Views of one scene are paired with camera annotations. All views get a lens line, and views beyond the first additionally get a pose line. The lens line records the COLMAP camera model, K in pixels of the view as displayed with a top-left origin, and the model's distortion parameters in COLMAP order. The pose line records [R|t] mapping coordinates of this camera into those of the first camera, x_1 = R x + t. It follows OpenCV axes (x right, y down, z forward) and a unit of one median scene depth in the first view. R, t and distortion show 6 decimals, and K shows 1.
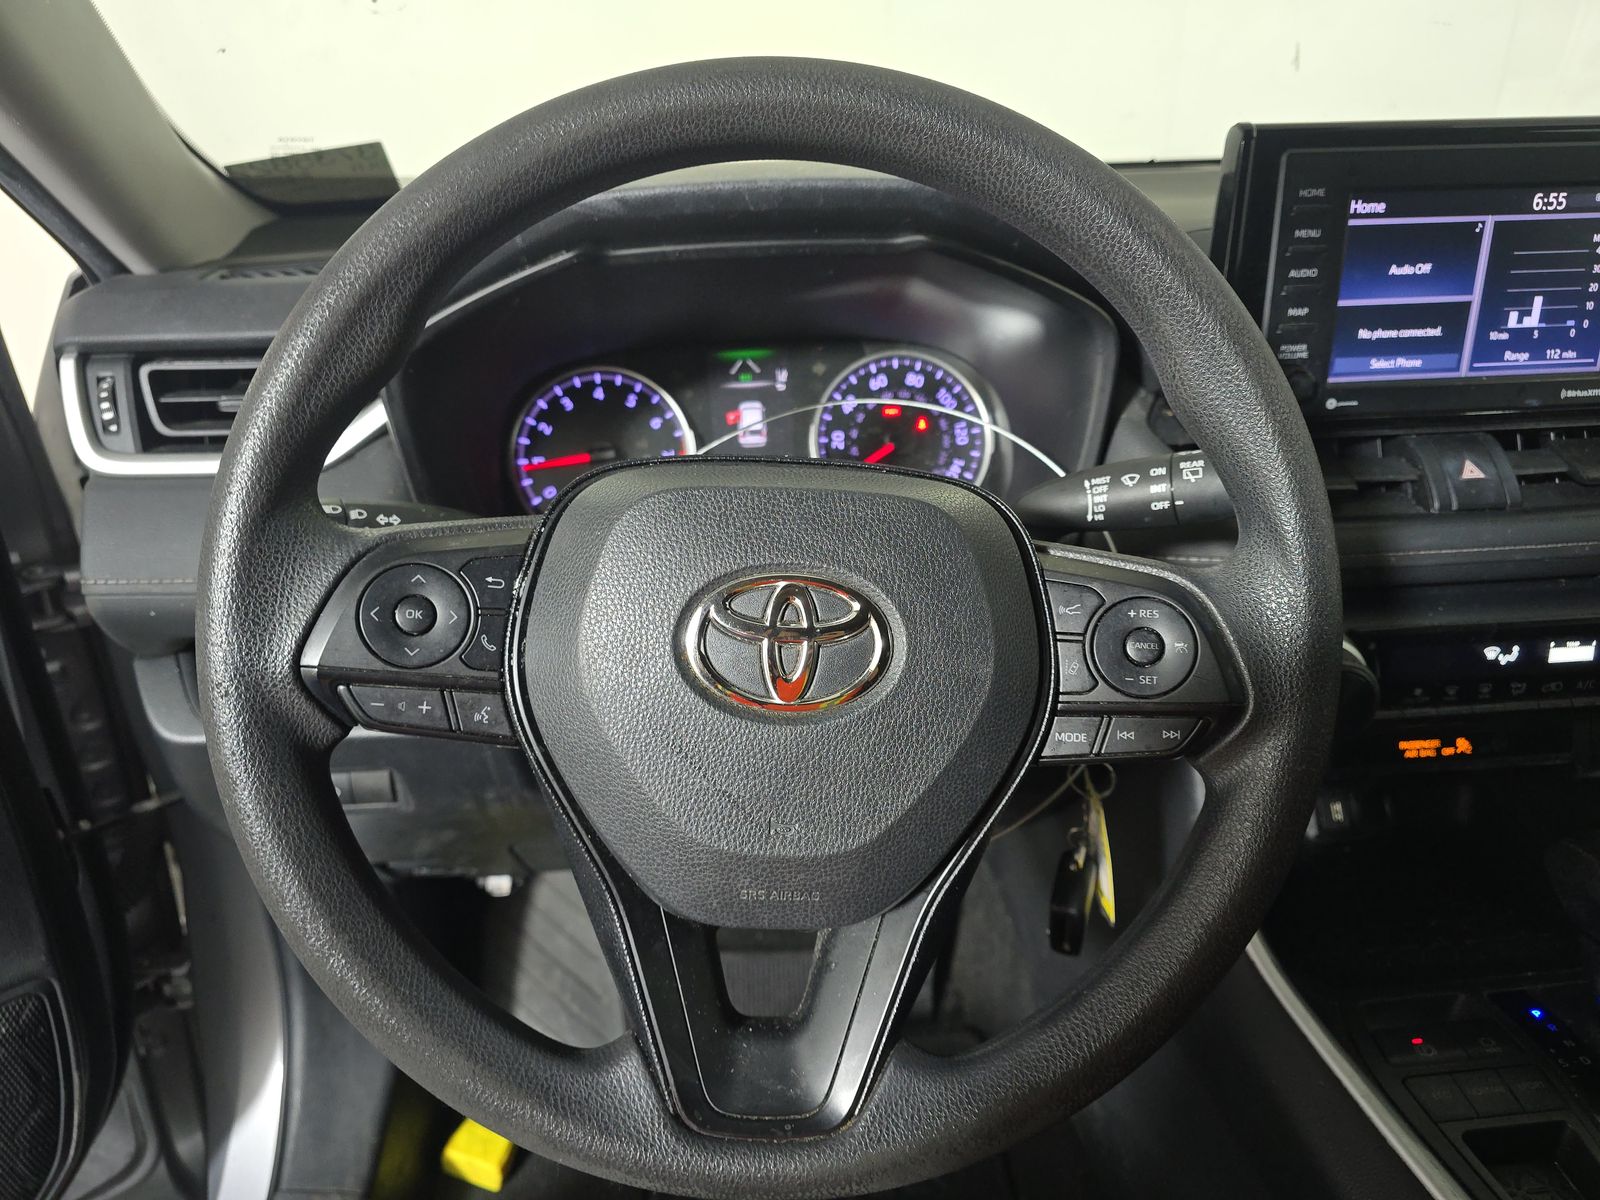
lens RADIAL K [[1088.8, 0, 800.0], [0, 1088.8, 600.0], [0, 0, 1]] dist [-0.001982, -0.005229]
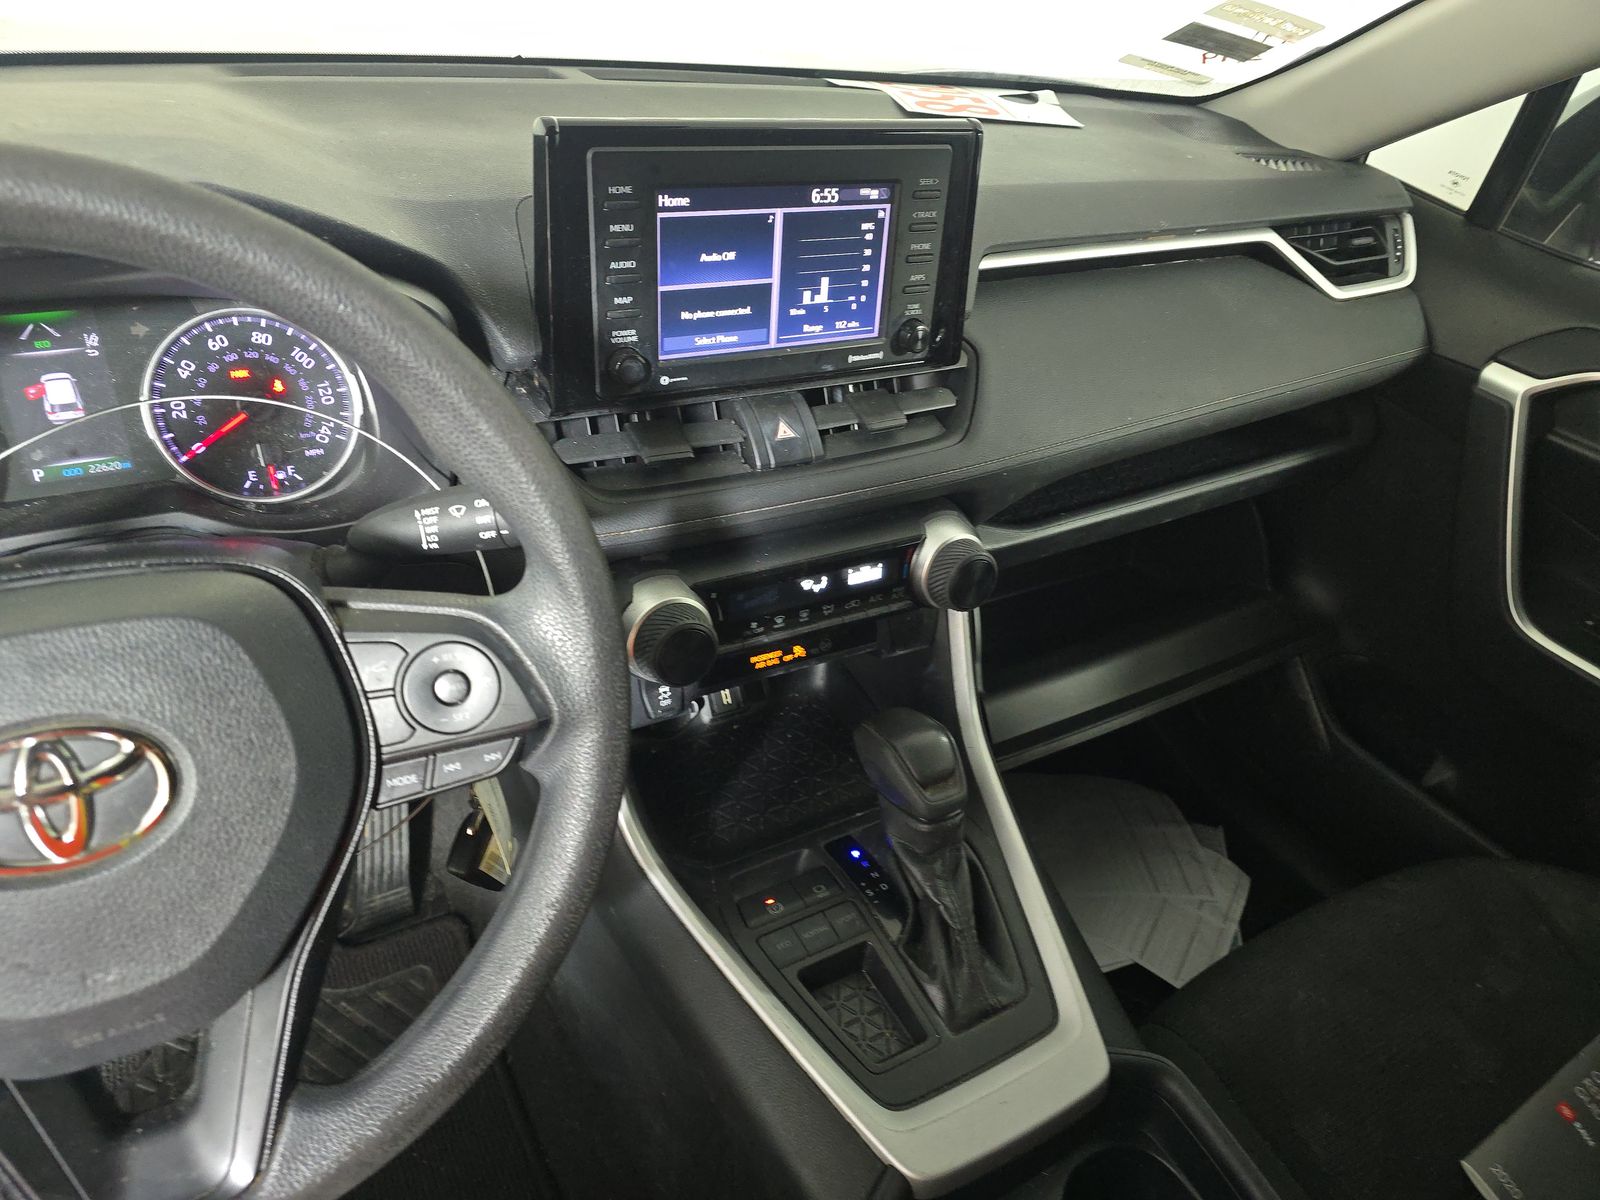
lens RADIAL K [[1060.3, 0, 800.0], [0, 1060.3, 600.0], [0, 0, 1]] dist [0.043343, -0.044948]
pose [[0.897075, -0.145737, 0.417154, 0.129840], [0.065828, 0.977588, 0.199969, -0.170280], [-0.436948, -0.151926, 0.886564, -0.050868]]
